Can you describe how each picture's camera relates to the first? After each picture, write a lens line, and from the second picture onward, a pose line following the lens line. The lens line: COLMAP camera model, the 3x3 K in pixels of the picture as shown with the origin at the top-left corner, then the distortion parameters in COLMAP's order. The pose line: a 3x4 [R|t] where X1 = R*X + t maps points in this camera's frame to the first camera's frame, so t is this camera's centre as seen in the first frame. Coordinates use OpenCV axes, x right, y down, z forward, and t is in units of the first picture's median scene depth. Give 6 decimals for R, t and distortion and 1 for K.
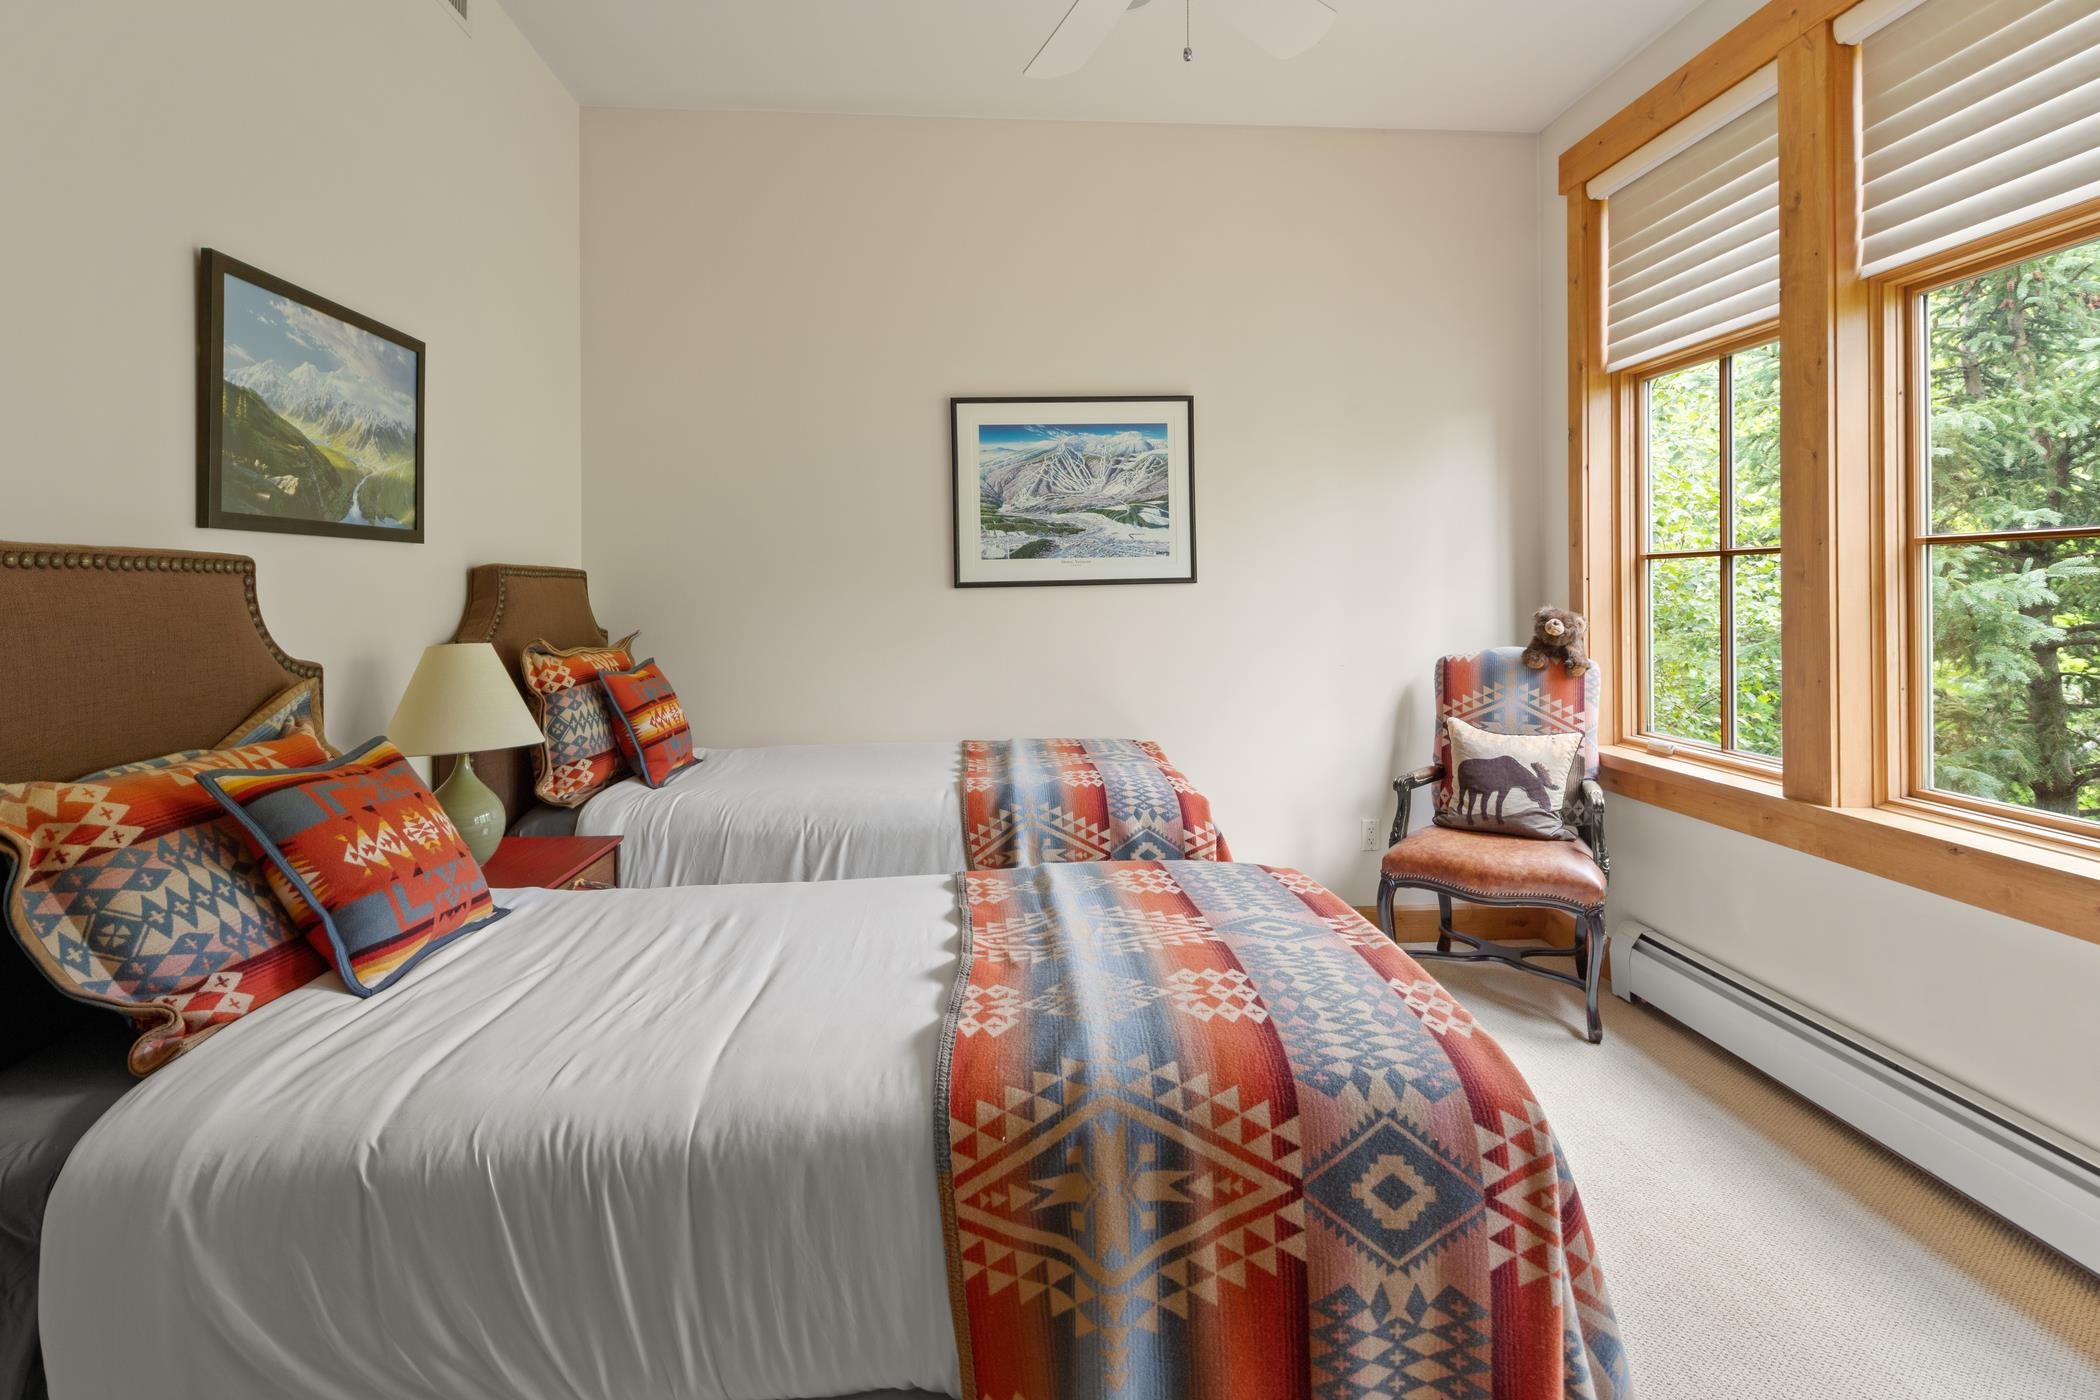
lens RADIAL K [[1023.0, 0, 1054.0], [0, 1023.0, 746.0], [0, 0, 1]] dist [0.008710, -0.000895]
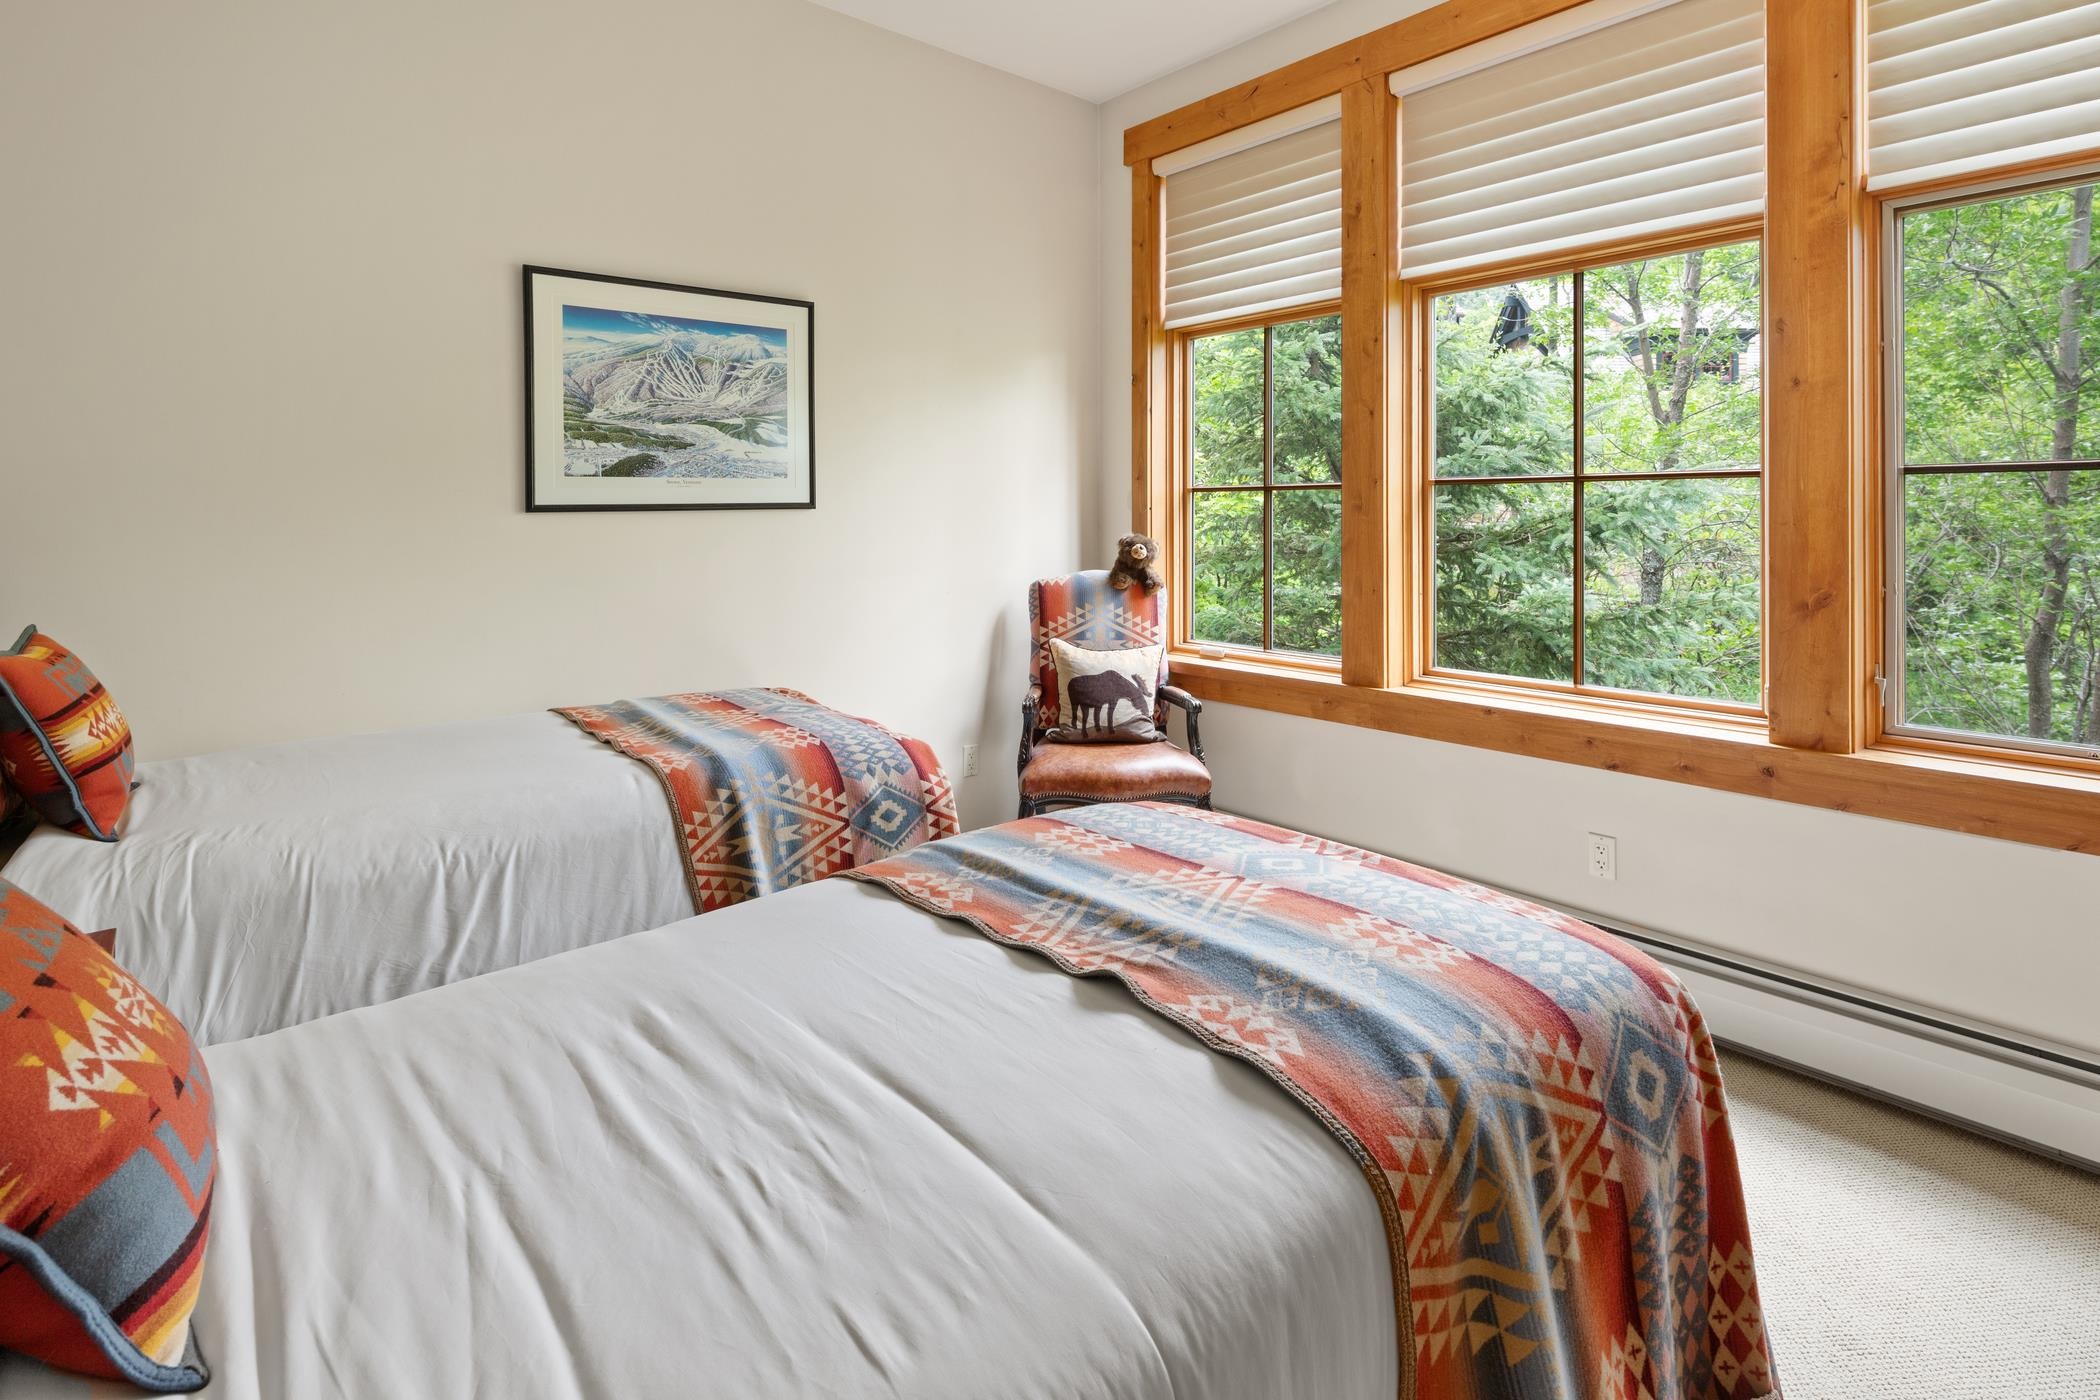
lens RADIAL K [[1024.9, 0, 1048.4], [0, 1024.9, 651.4], [0, 0, 1]] dist [0.002671, -0.000893]
pose [[0.809959, -0.072339, 0.582008, -0.264305], [0.085141, 0.996355, 0.005352, -0.023787], [-0.580274, 0.045218, 0.813165, 0.169603]]
